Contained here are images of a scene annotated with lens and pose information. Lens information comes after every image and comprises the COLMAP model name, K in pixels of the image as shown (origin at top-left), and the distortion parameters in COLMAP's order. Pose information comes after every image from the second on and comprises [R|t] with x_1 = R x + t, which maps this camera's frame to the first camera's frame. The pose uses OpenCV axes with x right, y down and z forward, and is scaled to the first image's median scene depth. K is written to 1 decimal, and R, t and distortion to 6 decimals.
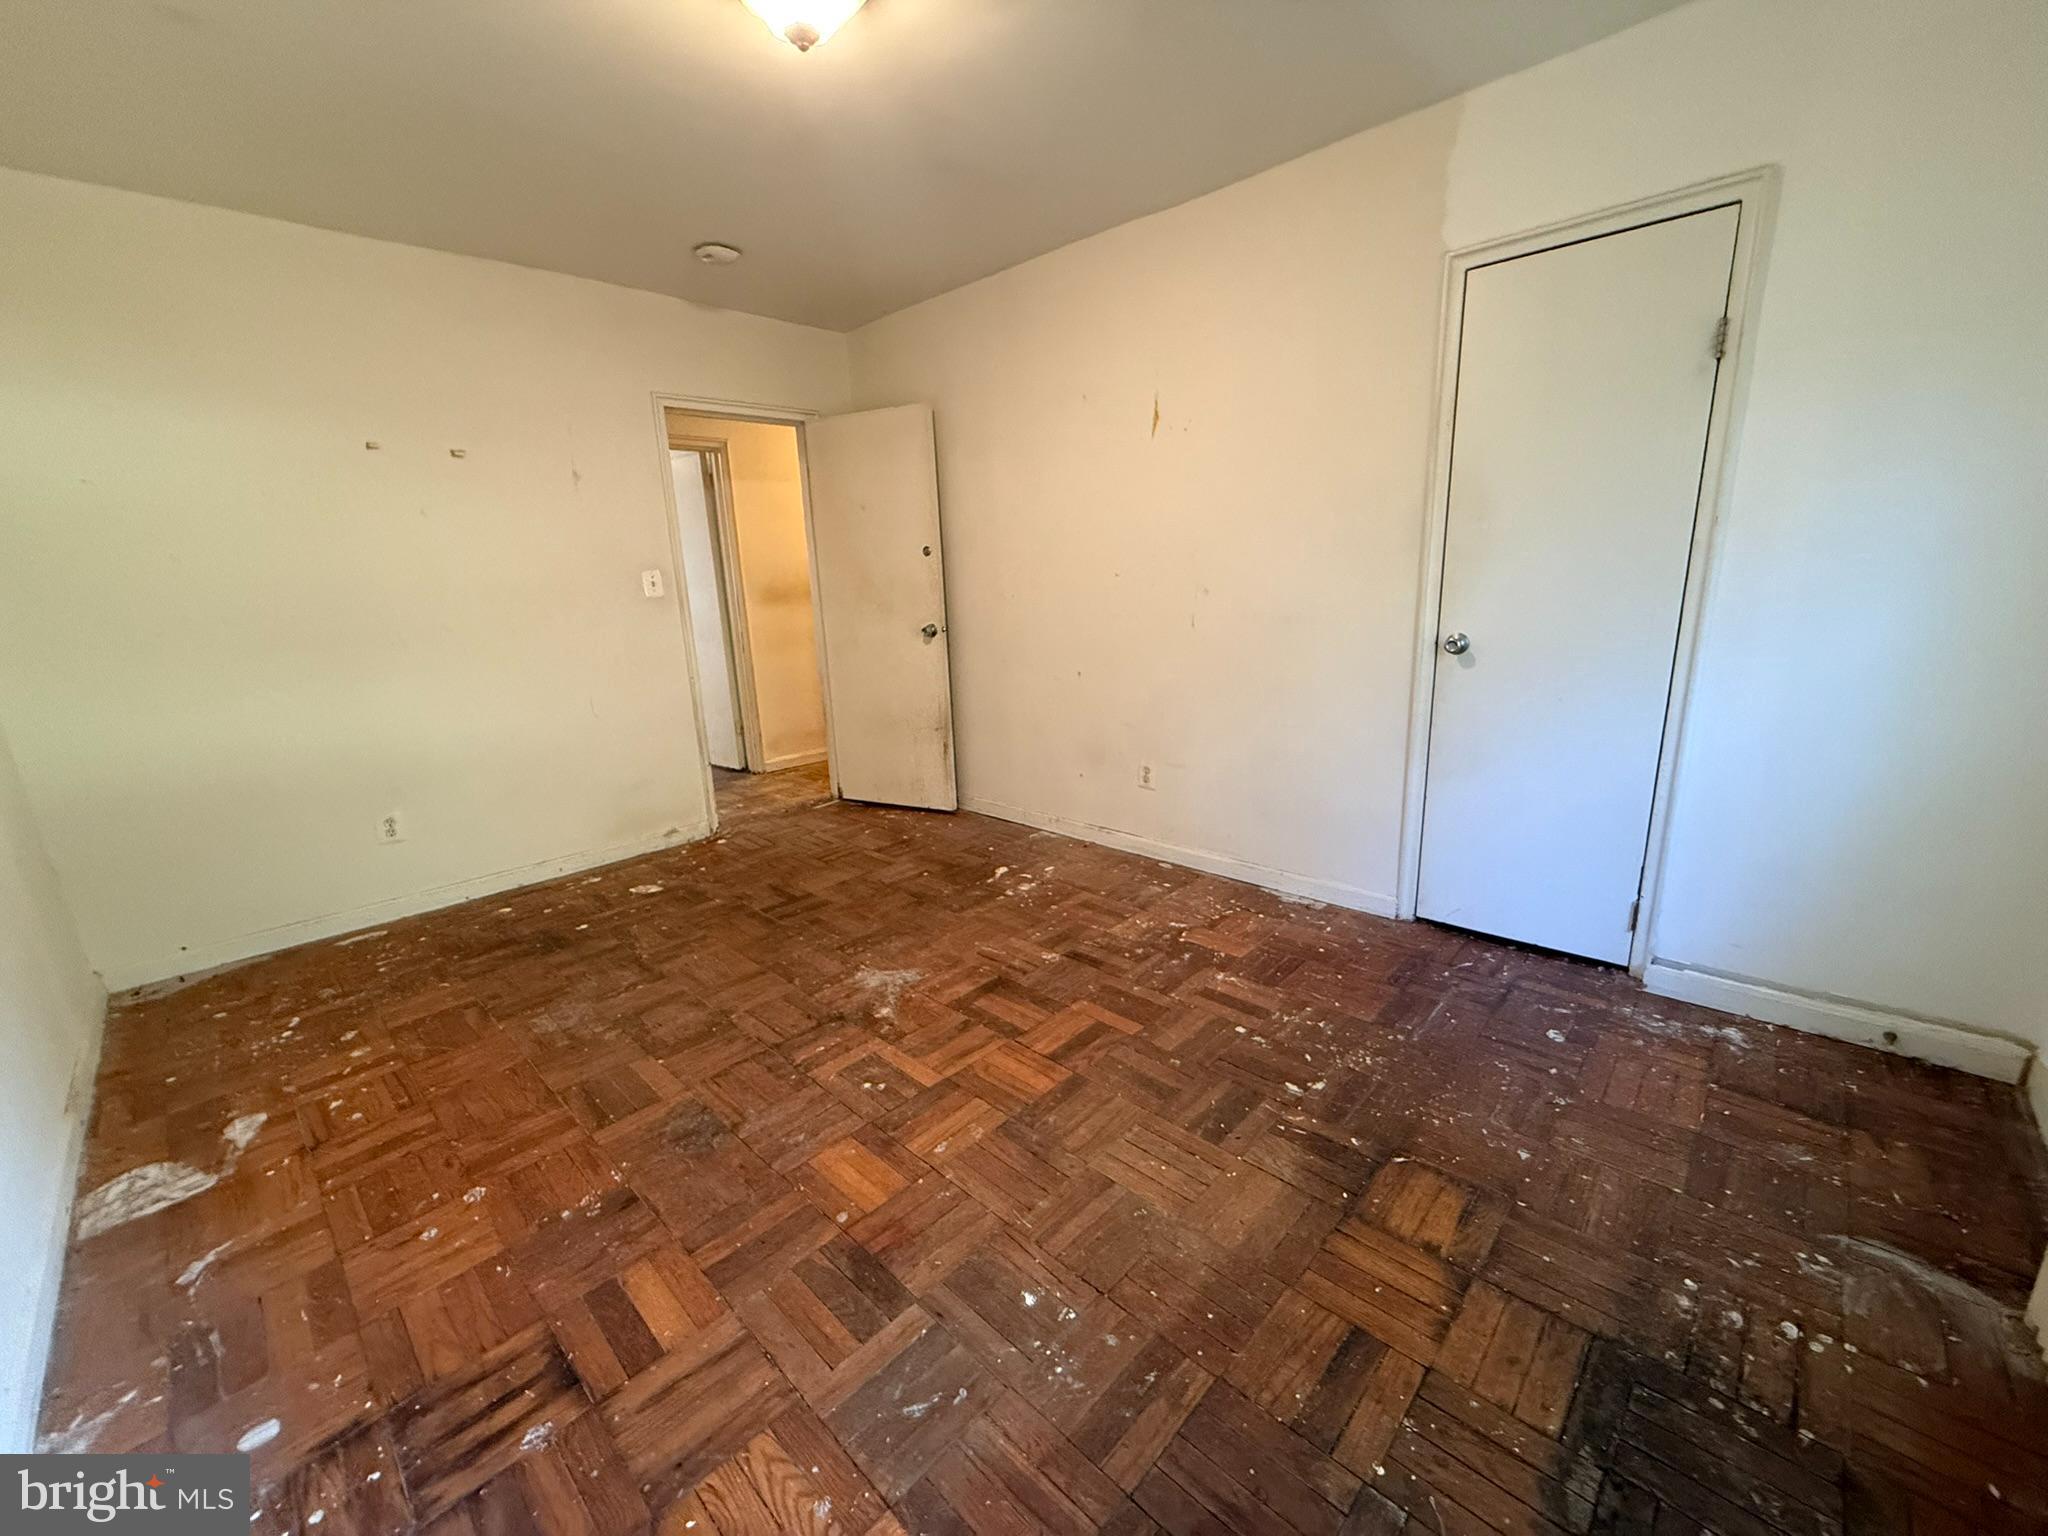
lens RADIAL K [[814.1, 0, 1024.2], [0, 814.1, 768.7], [0, 0, 1]] dist [-0.000862, -0.000007]
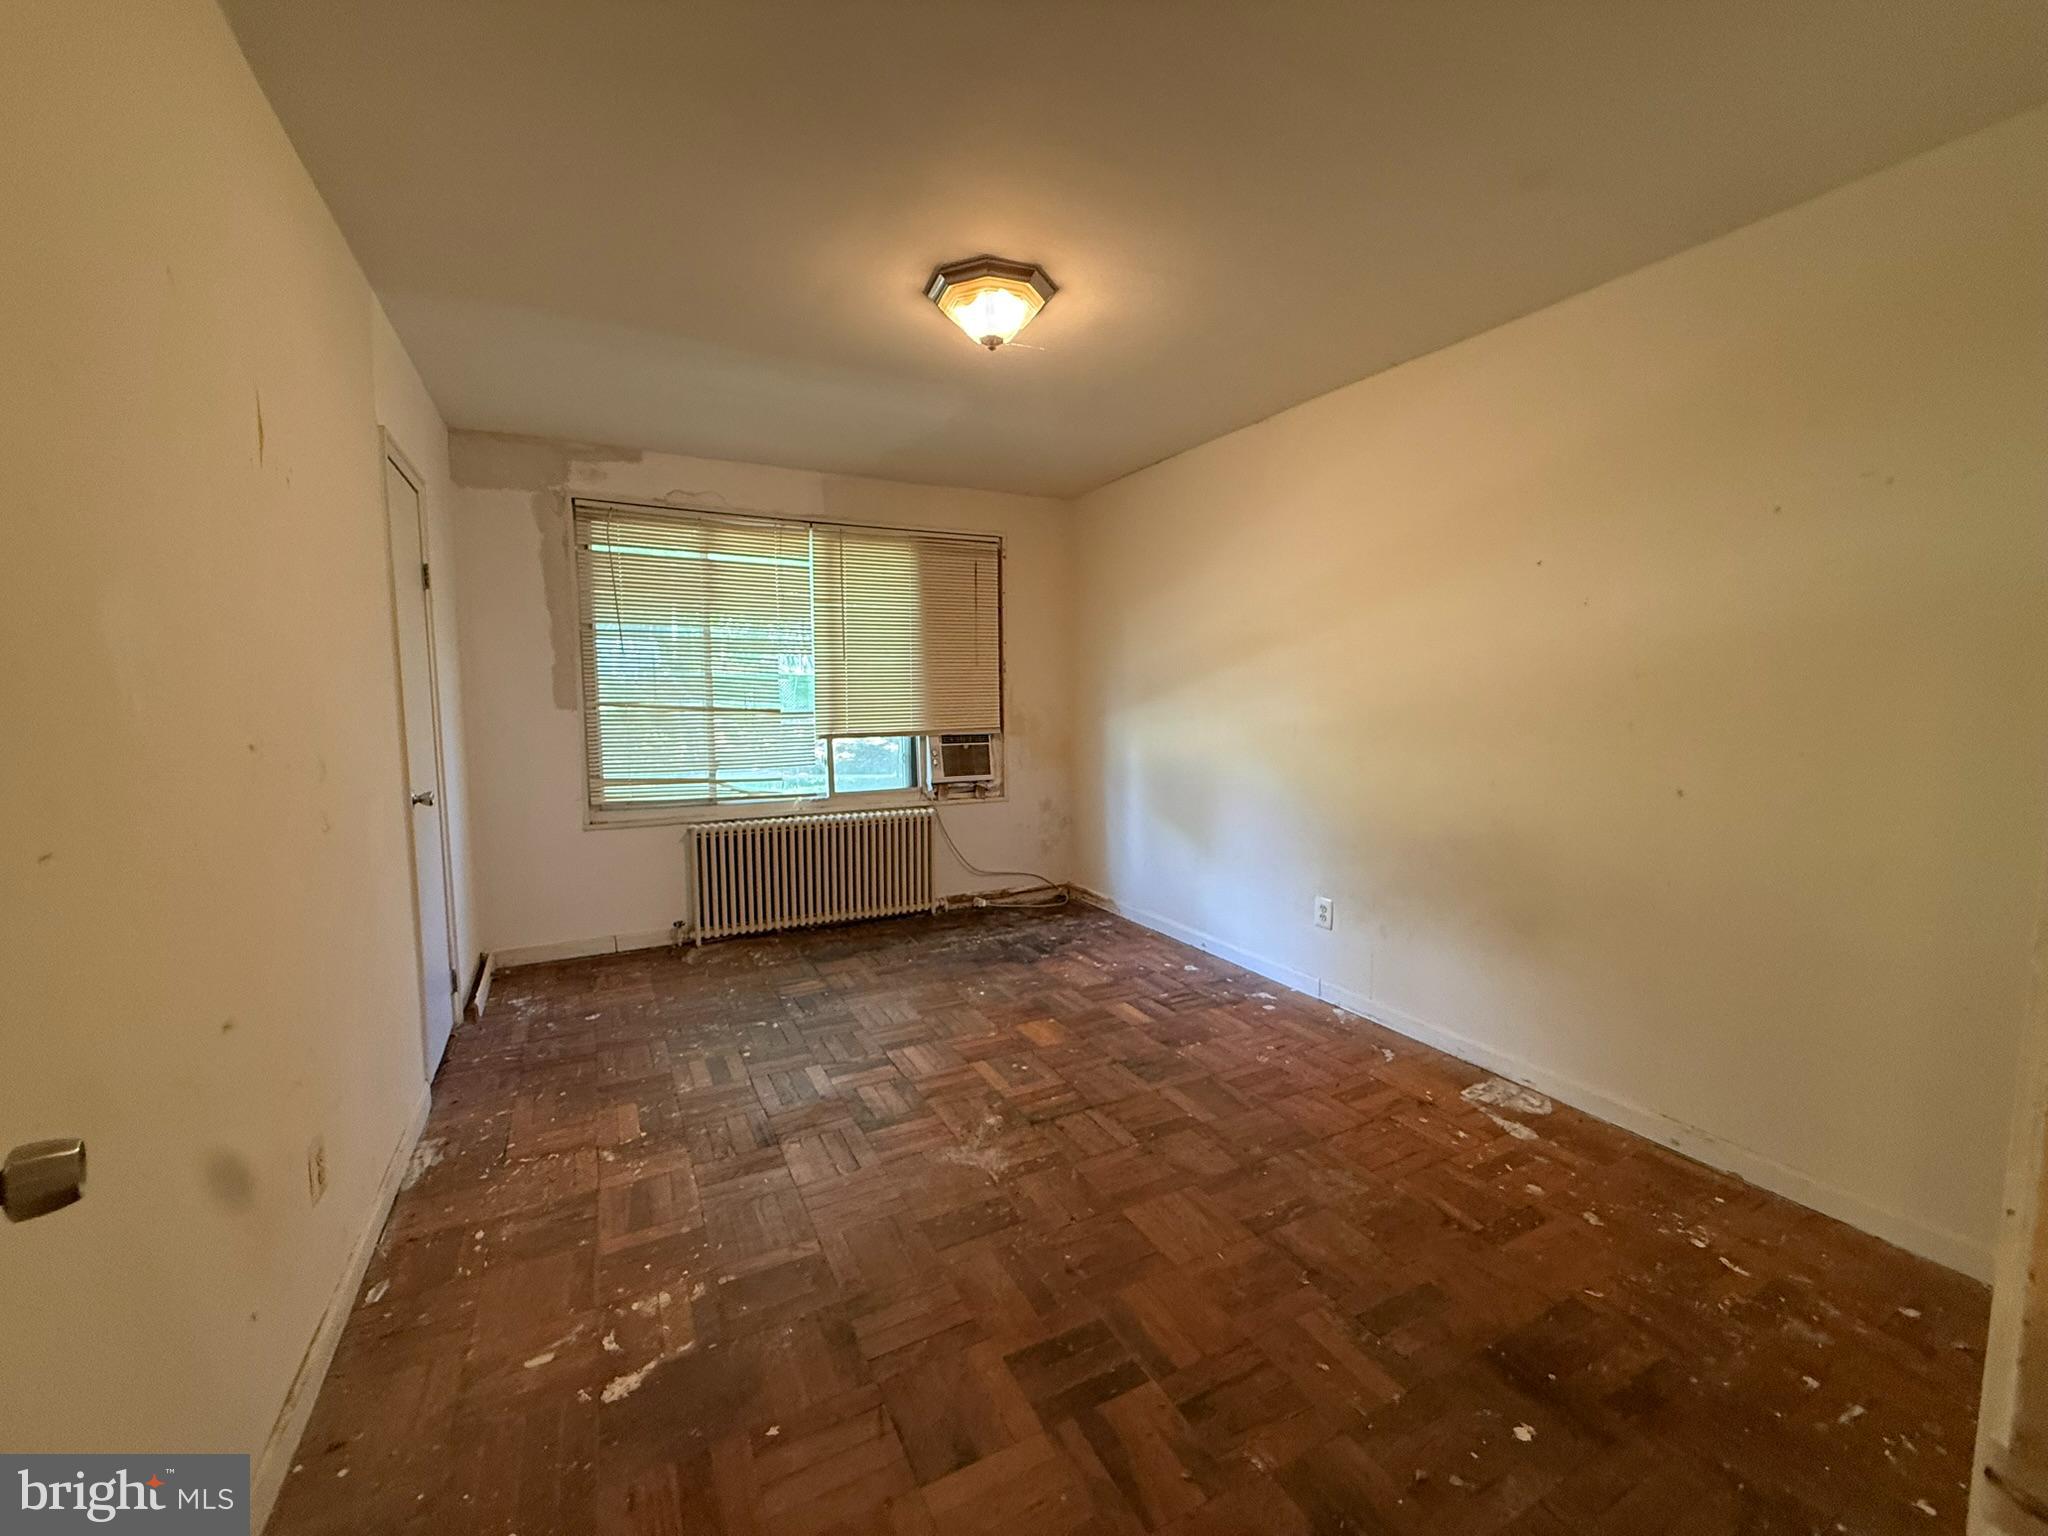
lens RADIAL K [[814.1, 0, 1024.0], [0, 814.1, 768.5], [0, 0, 1]] dist [-0.000862, -0.000007]
pose [[-0.946699, 0.014068, 0.321813, -0.550335], [0.117508, 0.945282, 0.304358, -0.434457], [-0.299922, 0.325951, -0.896550, 1.773501]]
